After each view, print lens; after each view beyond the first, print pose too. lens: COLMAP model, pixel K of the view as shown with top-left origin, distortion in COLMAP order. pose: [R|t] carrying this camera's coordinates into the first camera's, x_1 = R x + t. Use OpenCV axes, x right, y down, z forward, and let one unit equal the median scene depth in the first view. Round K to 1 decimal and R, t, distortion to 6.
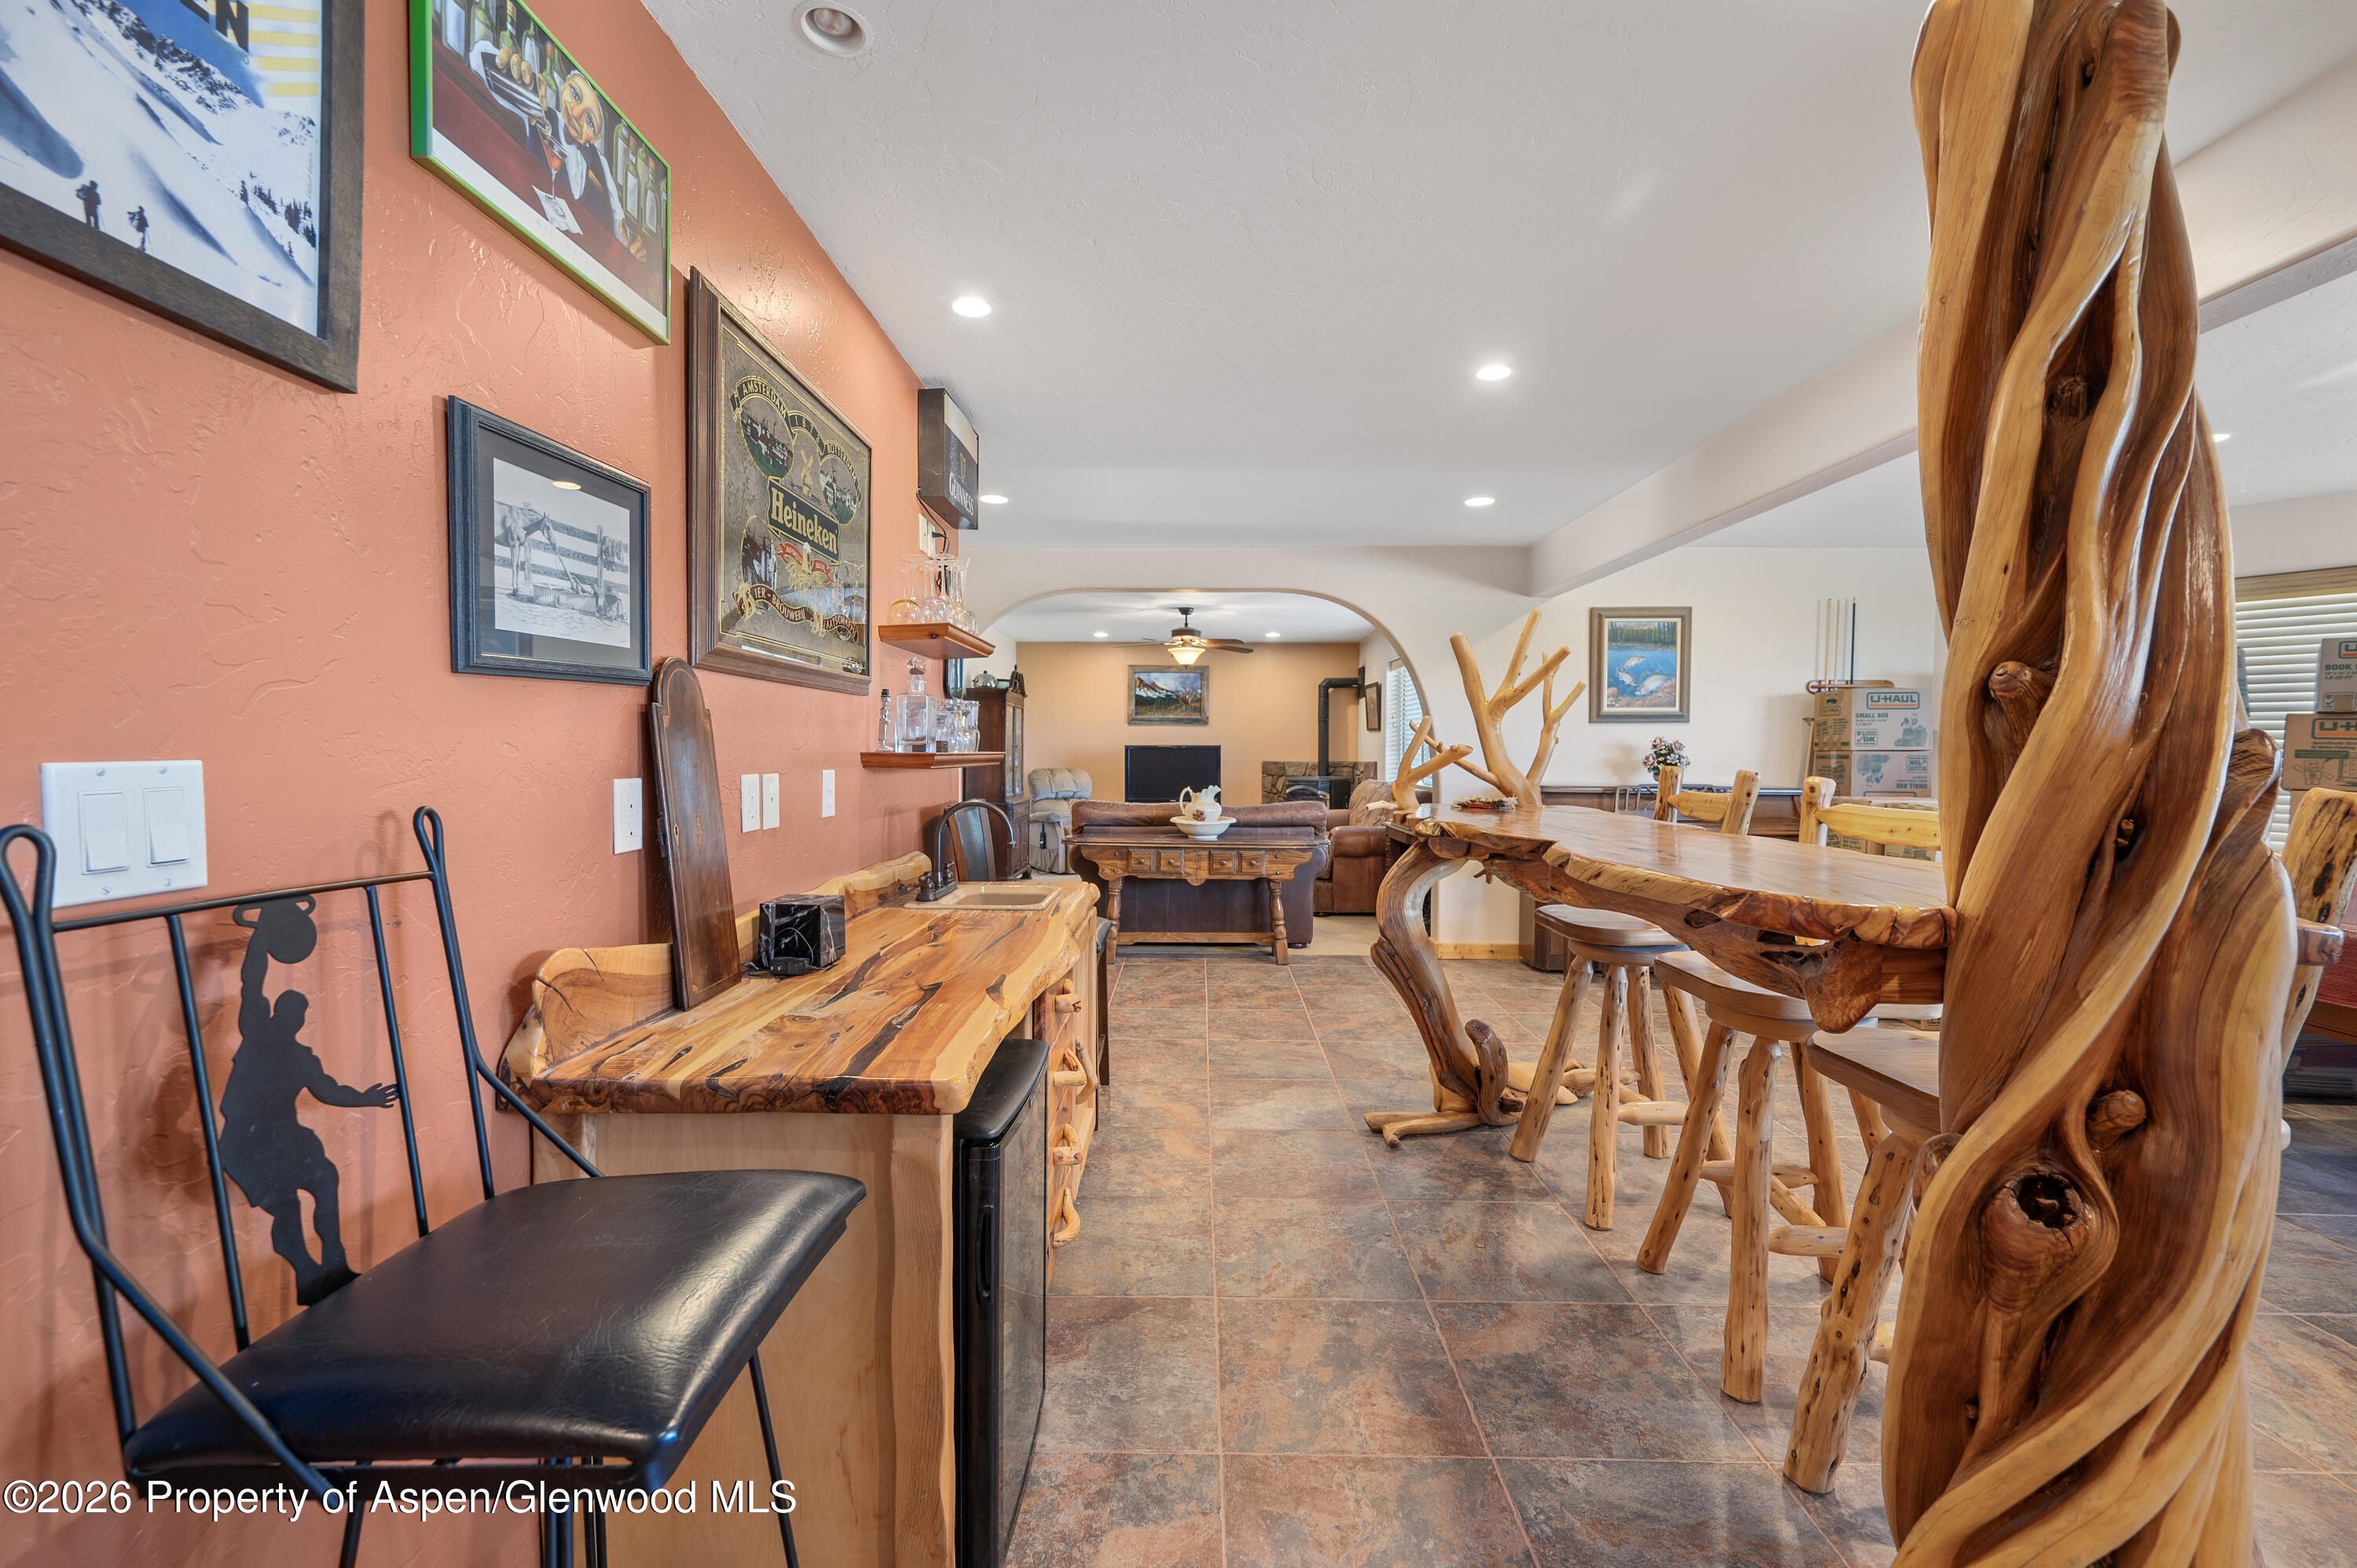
lens RADIAL K [[952.1, 0, 1178.0], [0, 952.1, 756.1], [0, 0, 1]] dist [0.002201, -0.000024]
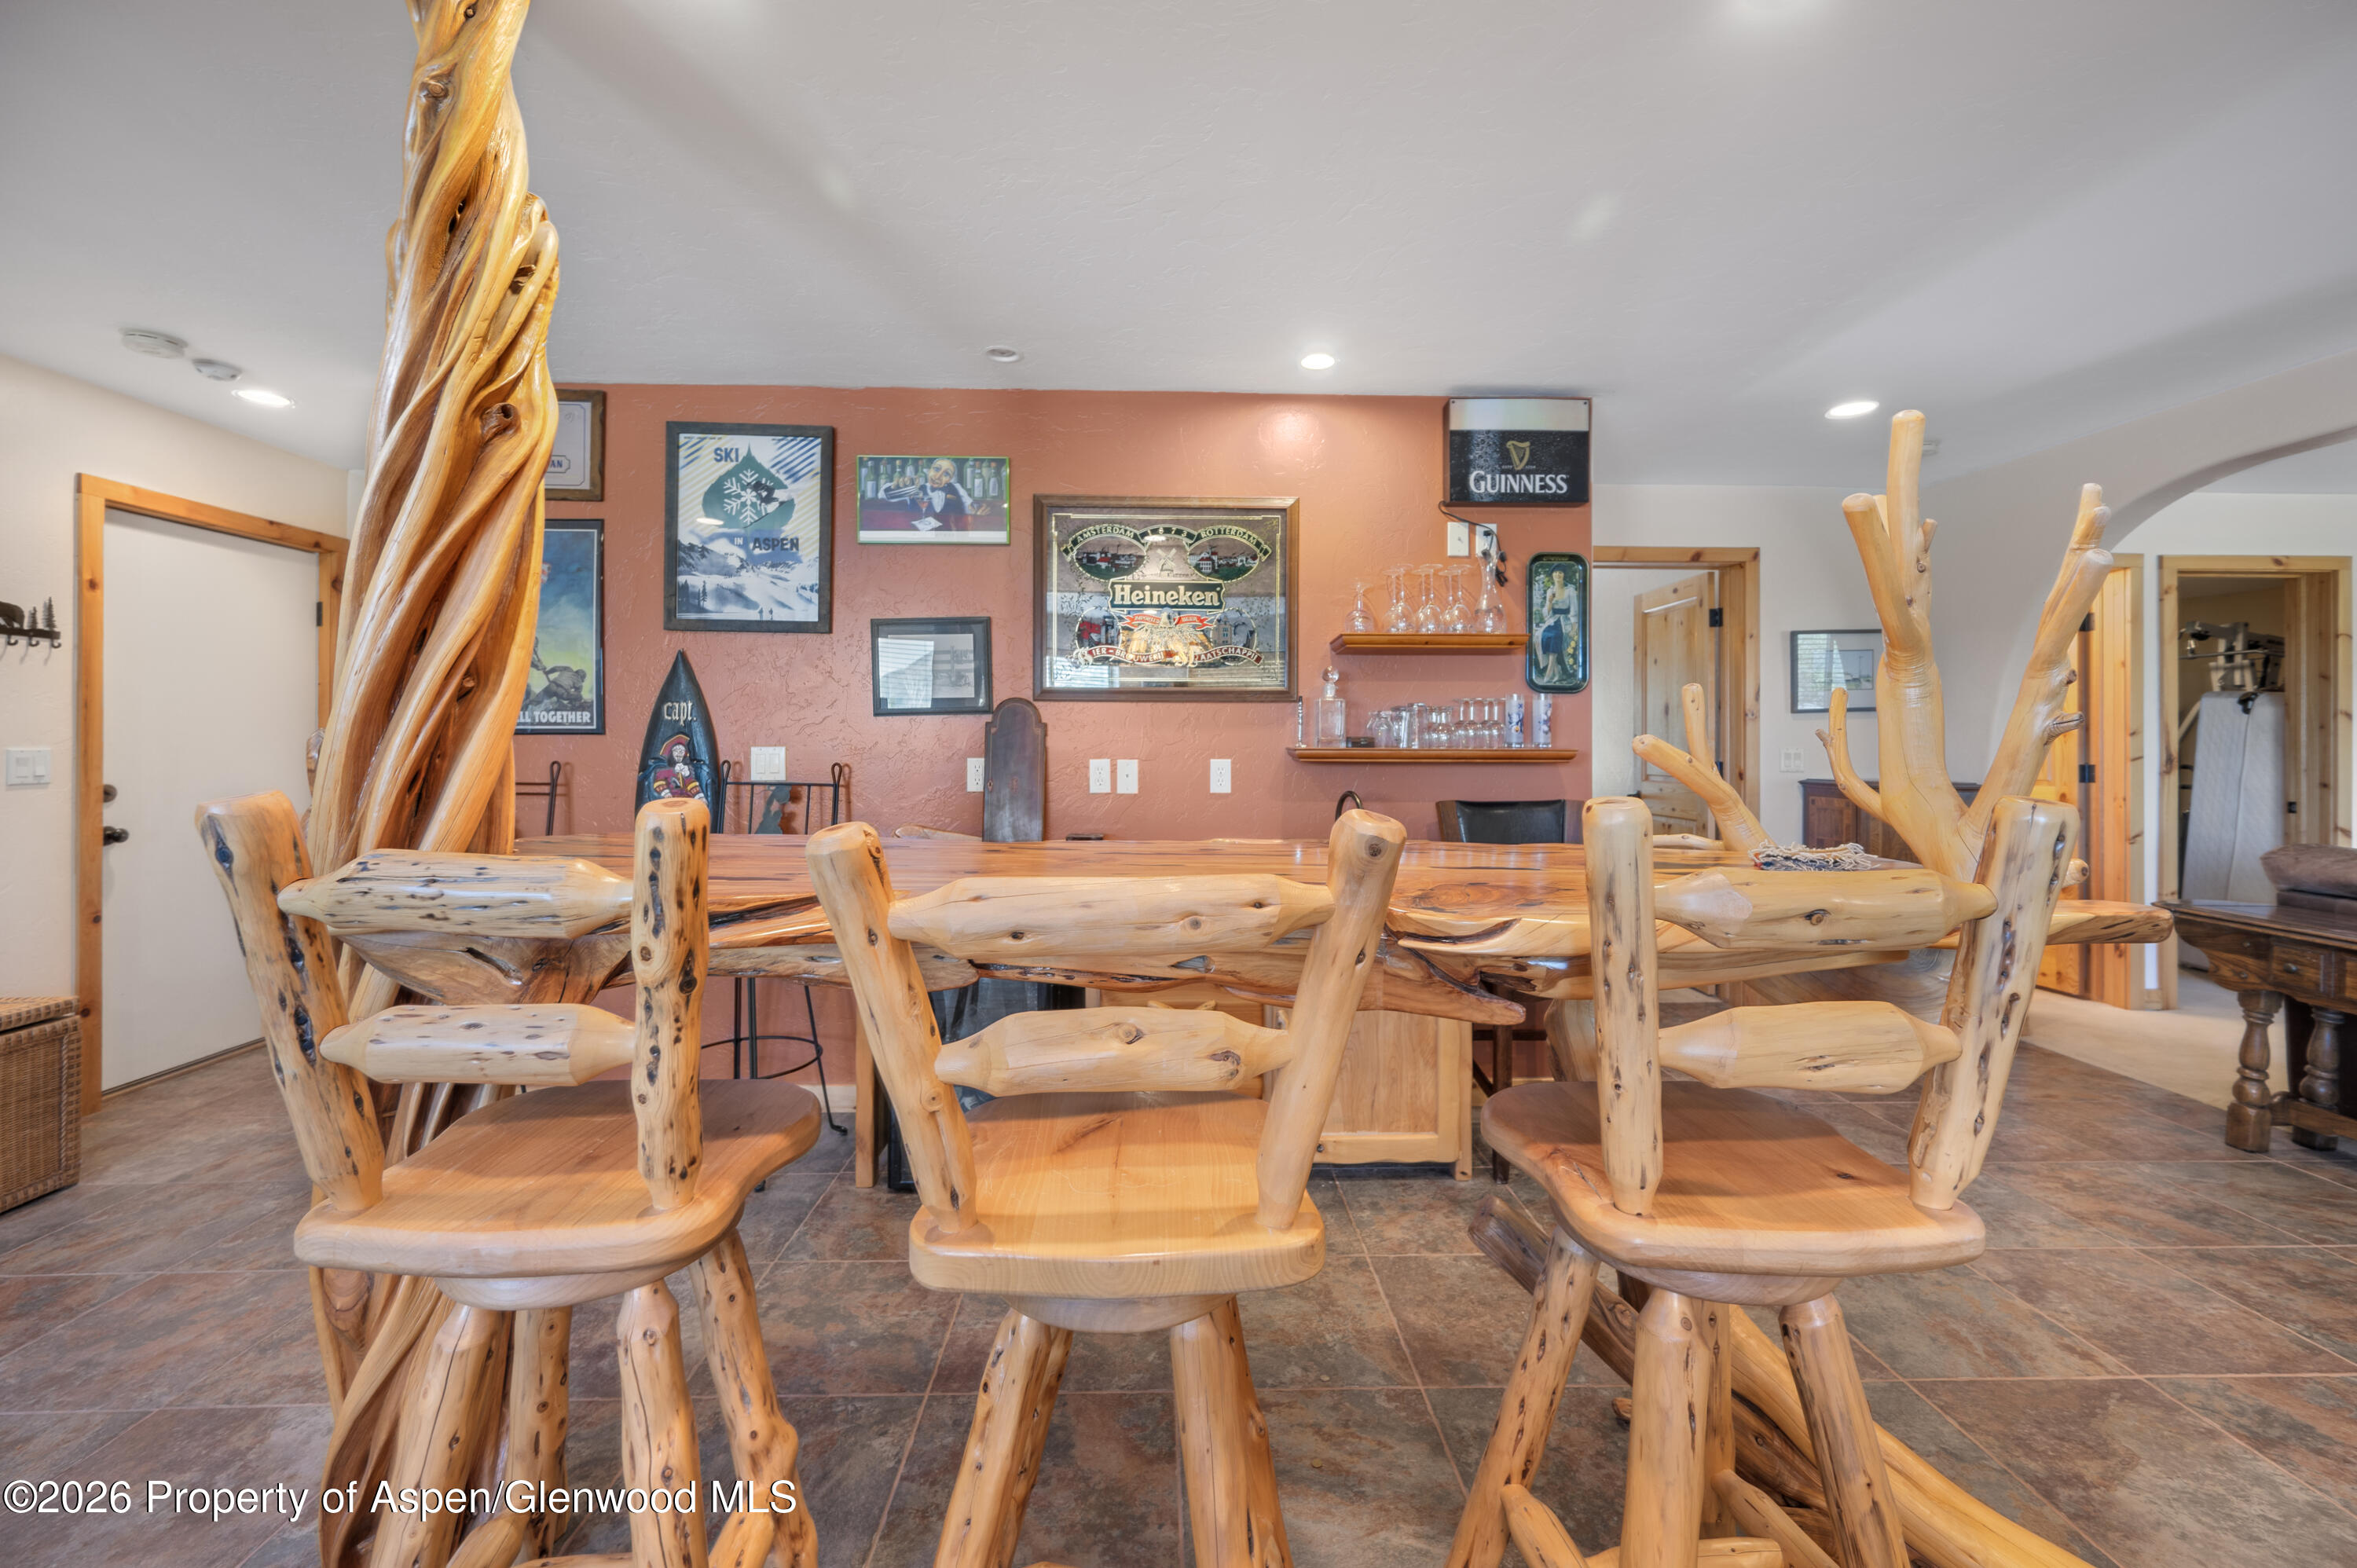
lens RADIAL K [[965.4, 0, 1186.1], [0, 965.4, 724.1], [0, 0, 1]] dist [0.003329, -0.000186]
pose [[0.044449, -0.013164, -0.998925, 0.957210], [-0.008377, 0.999873, -0.013549, -0.015317], [0.998977, 0.008971, 0.044334, 0.808871]]
